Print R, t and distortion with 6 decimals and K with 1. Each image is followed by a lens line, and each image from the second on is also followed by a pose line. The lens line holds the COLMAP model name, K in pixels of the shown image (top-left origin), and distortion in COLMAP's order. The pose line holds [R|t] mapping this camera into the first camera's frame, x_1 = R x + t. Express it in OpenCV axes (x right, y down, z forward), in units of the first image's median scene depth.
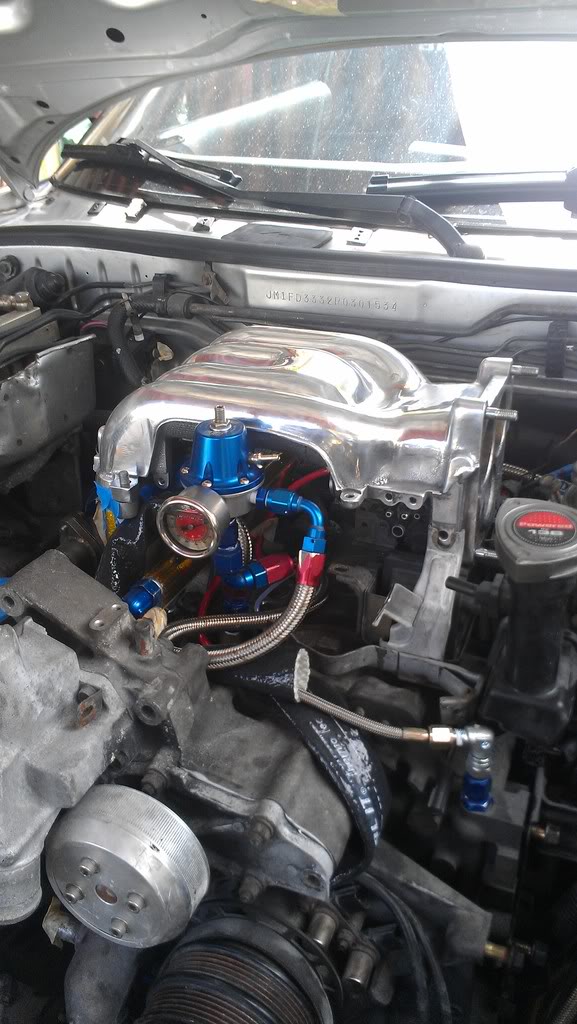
lens RADIAL K [[824.3, 0, 293.8], [0, 824.3, 507.3], [0, 0, 1]] dist [0.035402, -0.116329]
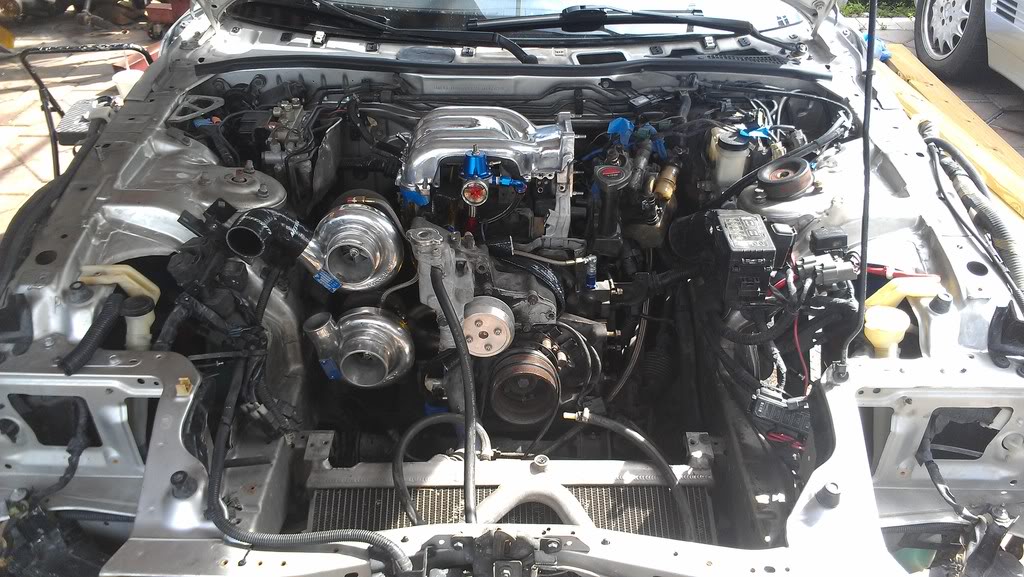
lens RADIAL K [[824.3, 0, 512.0], [0, 824.3, 288.5], [0, 0, 1]] dist [0.035402, -0.116329]
pose [[0.920988, -0.190690, 0.339733, -0.921528], [0.161217, 0.980400, 0.113246, 0.028628], [-0.354669, -0.049528, 0.933679, -1.377963]]
